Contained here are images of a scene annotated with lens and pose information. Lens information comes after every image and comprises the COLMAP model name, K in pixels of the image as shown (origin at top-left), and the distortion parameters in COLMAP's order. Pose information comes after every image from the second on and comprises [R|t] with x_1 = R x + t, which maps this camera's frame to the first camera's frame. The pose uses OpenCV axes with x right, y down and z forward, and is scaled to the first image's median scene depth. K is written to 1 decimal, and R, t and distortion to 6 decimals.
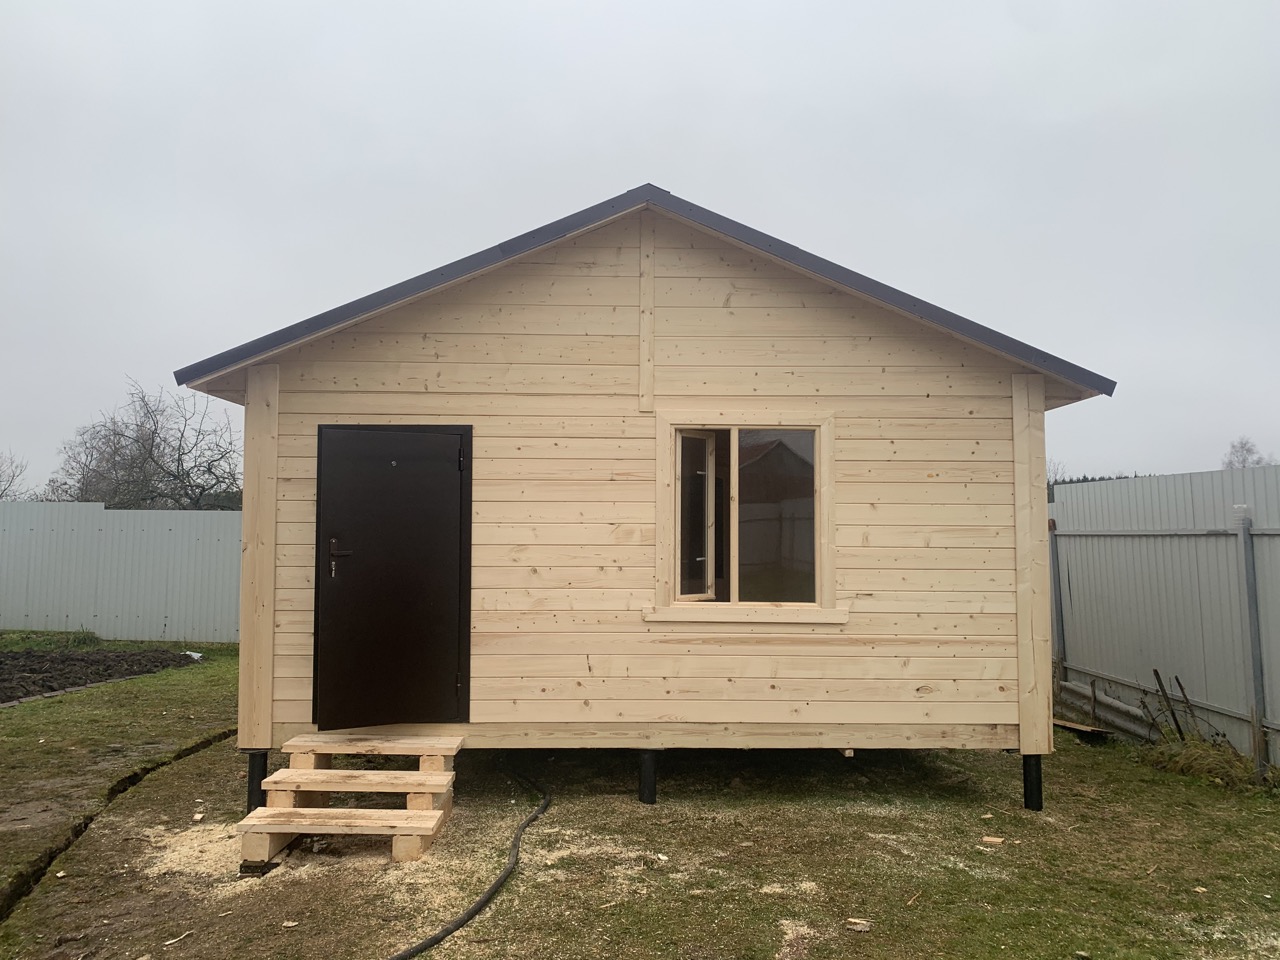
lens RADIAL K [[979.8, 0, 642.4], [0, 979.8, 478.8], [0, 0, 1]] dist [0.033512, -0.029295]
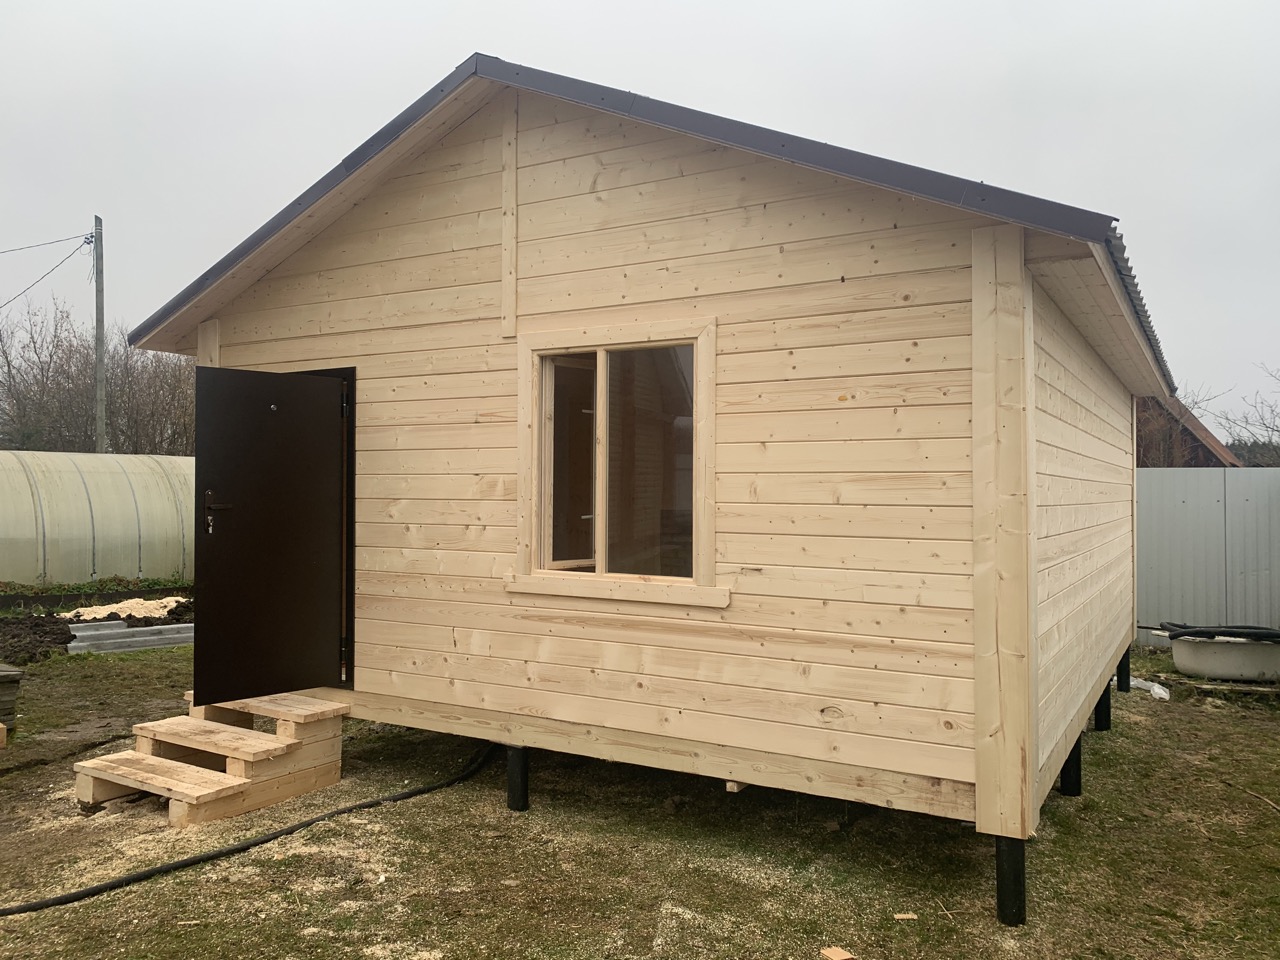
lens RADIAL K [[979.8, 0, 637.3], [0, 979.8, 479.6], [0, 0, 1]] dist [0.033512, -0.029295]
pose [[0.854473, -0.005666, -0.519464, 0.525689], [0.027797, 0.999007, 0.034827, 0.025352], [0.518751, -0.044198, 0.853782, 0.353611]]
